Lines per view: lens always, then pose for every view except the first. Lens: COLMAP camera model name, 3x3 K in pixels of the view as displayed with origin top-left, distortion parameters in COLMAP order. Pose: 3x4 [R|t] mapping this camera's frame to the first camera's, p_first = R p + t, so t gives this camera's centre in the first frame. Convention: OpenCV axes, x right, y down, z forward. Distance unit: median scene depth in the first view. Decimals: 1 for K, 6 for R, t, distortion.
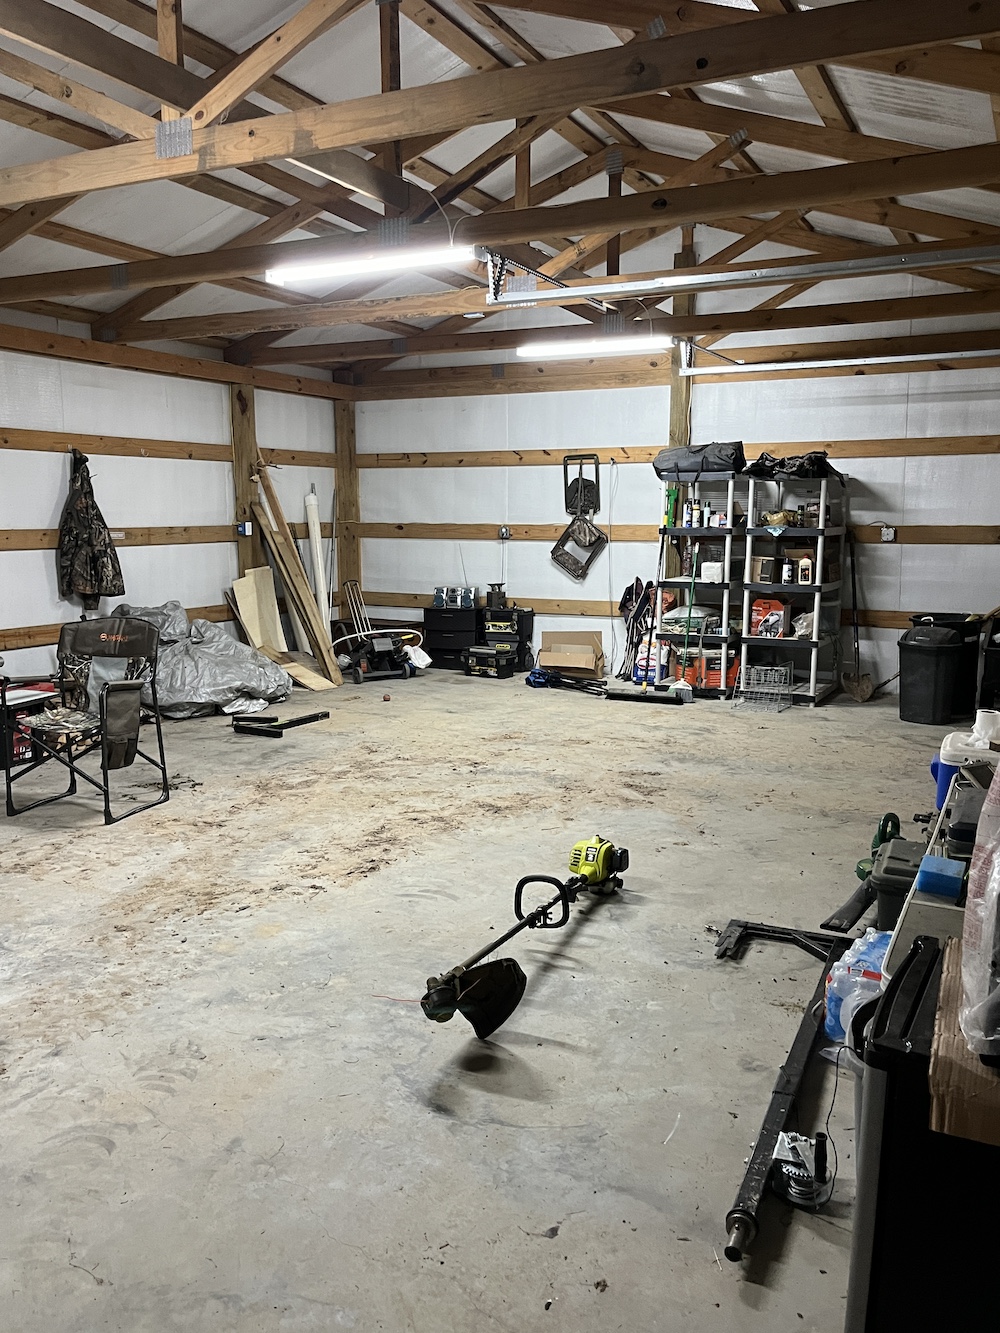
lens RADIAL K [[1100.2, 0, 500.0], [0, 1100.2, 666.5], [0, 0, 1]] dist [0.047070, -0.049990]
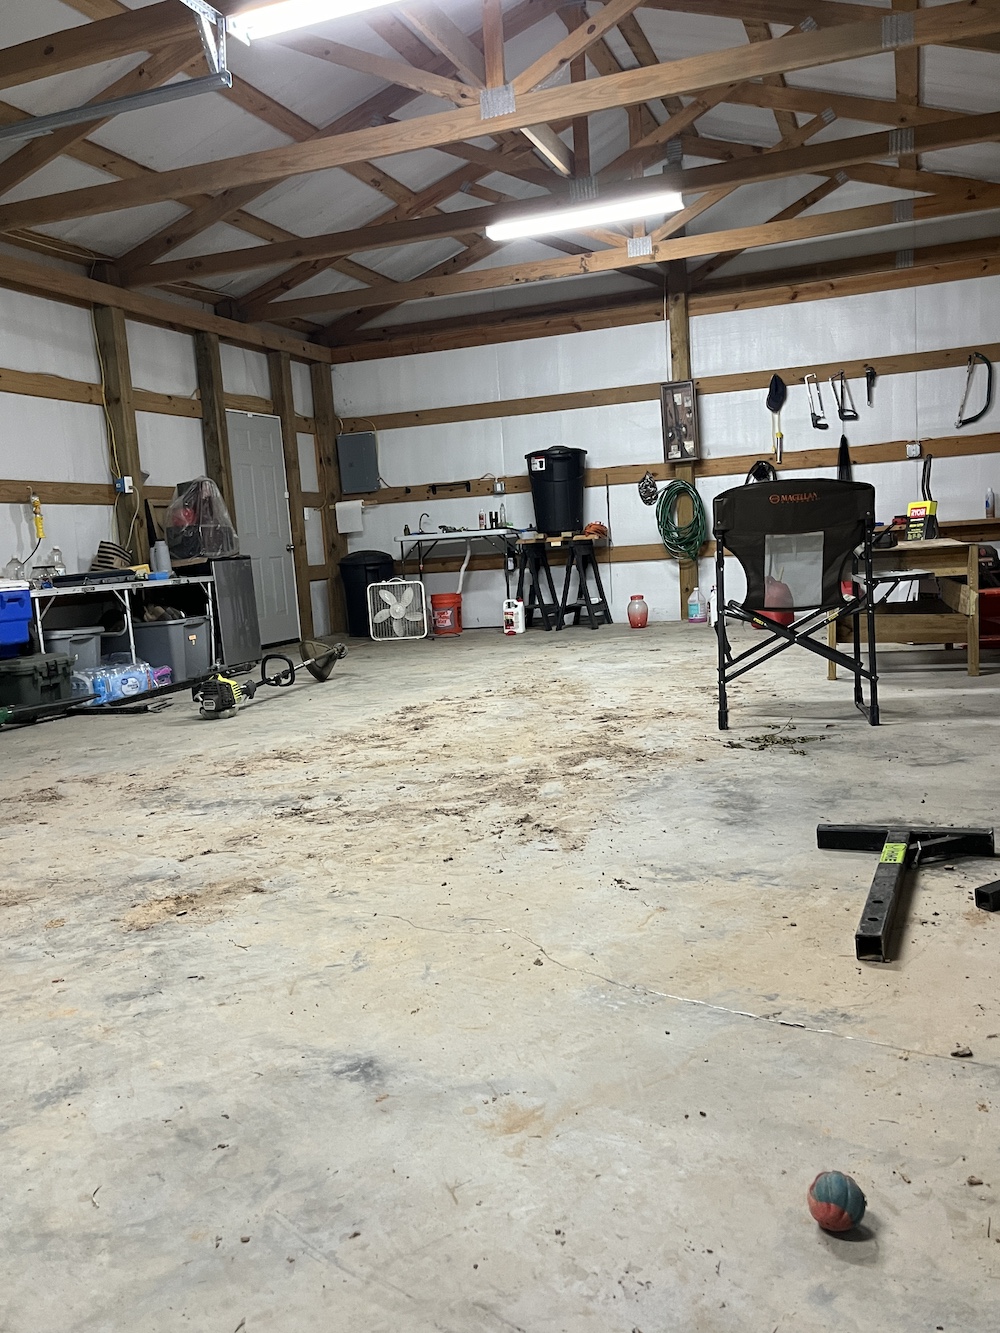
lens RADIAL K [[1100.2, 0, 500.0], [0, 1100.2, 666.5], [0, 0, 1]] dist [0.047070, -0.049990]
pose [[-0.992201, 0.070939, -0.102492, -0.073822], [0.043455, 0.967532, 0.248983, -0.108153], [0.116827, 0.242588, -0.963069, 1.614678]]
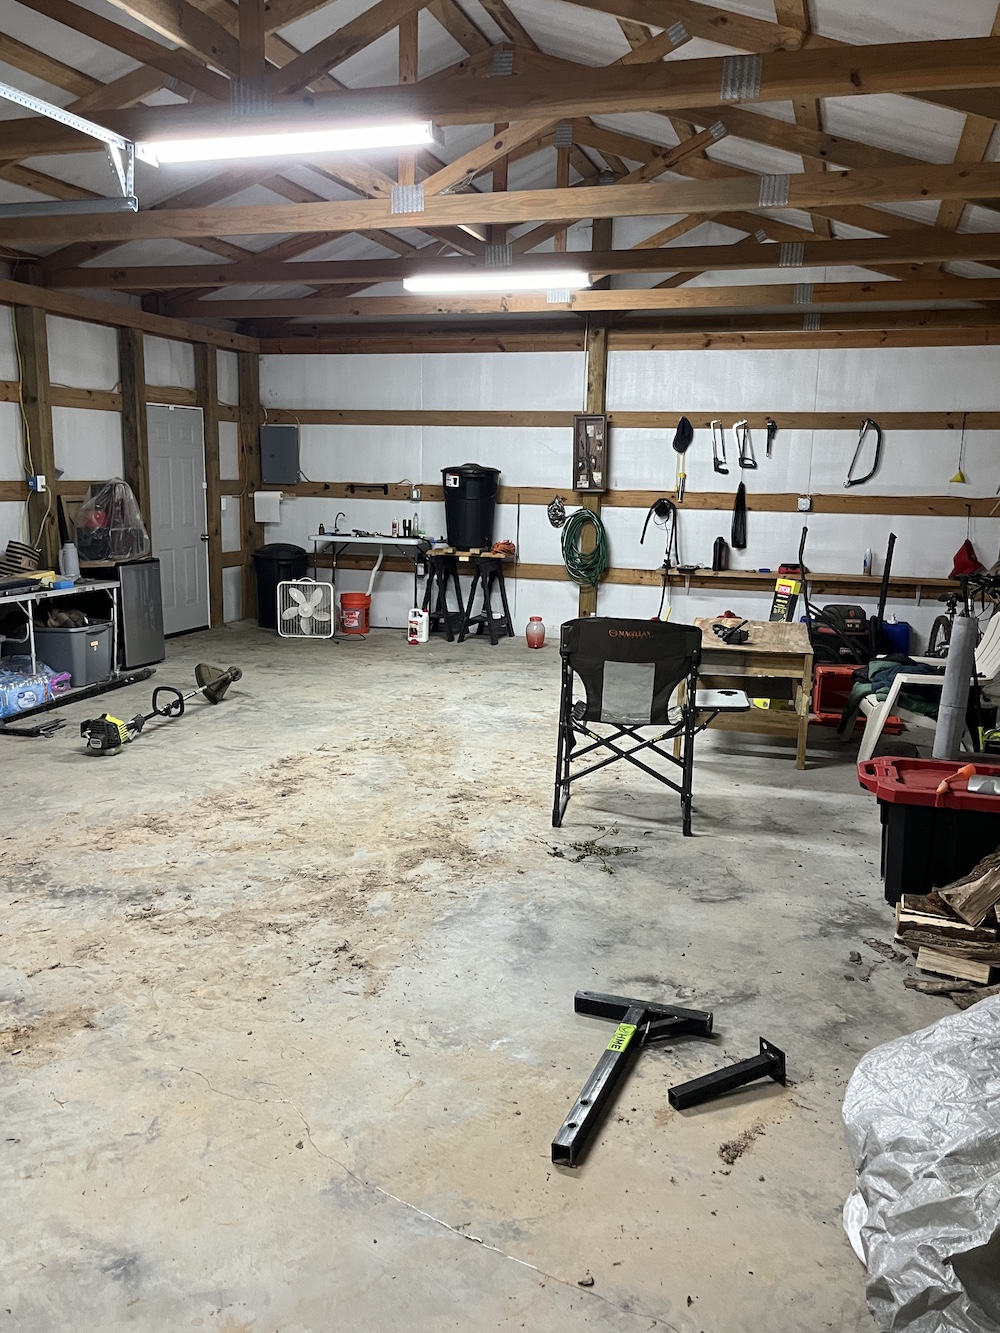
lens RADIAL K [[1100.2, 0, 500.0], [0, 1100.2, 666.5], [0, 0, 1]] dist [0.047070, -0.049990]
pose [[-0.987578, 0.001791, -0.157118, -0.123158], [-0.047501, 0.949746, 0.309395, -0.238677], [0.149777, 0.313015, -0.937864, 1.656943]]
